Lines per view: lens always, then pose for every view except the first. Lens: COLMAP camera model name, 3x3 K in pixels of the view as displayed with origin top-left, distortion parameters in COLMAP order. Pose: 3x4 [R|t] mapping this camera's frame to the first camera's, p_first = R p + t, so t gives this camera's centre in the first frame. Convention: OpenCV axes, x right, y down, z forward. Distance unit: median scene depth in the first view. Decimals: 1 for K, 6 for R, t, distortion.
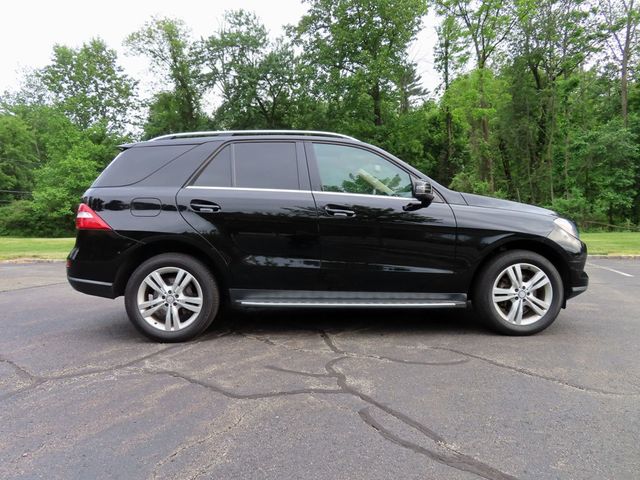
lens RADIAL K [[458.5, 0, 318.0], [0, 458.5, 242.0], [0, 0, 1]] dist [-0.007937, 0.004855]
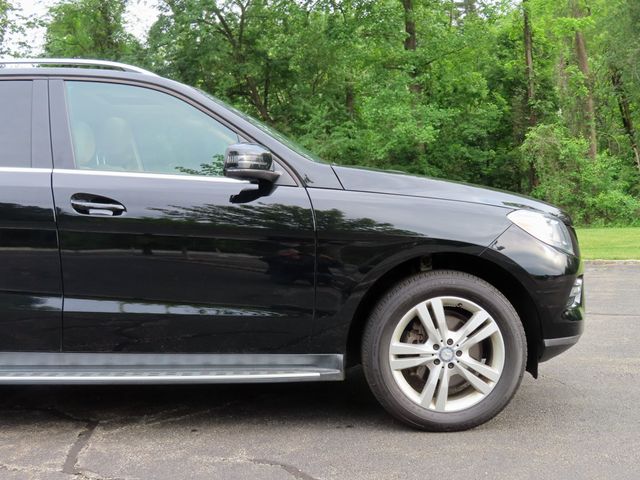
lens RADIAL K [[742.8, 0, 320.0], [0, 742.8, 240.0], [0, 0, 1]] dist [0.005602, -0.011780]
pose [[0.999570, -0.015958, -0.024608, 0.315281], [0.015927, 0.999872, -0.001473, -0.020514], [0.024629, 0.001080, 0.999696, 0.122803]]
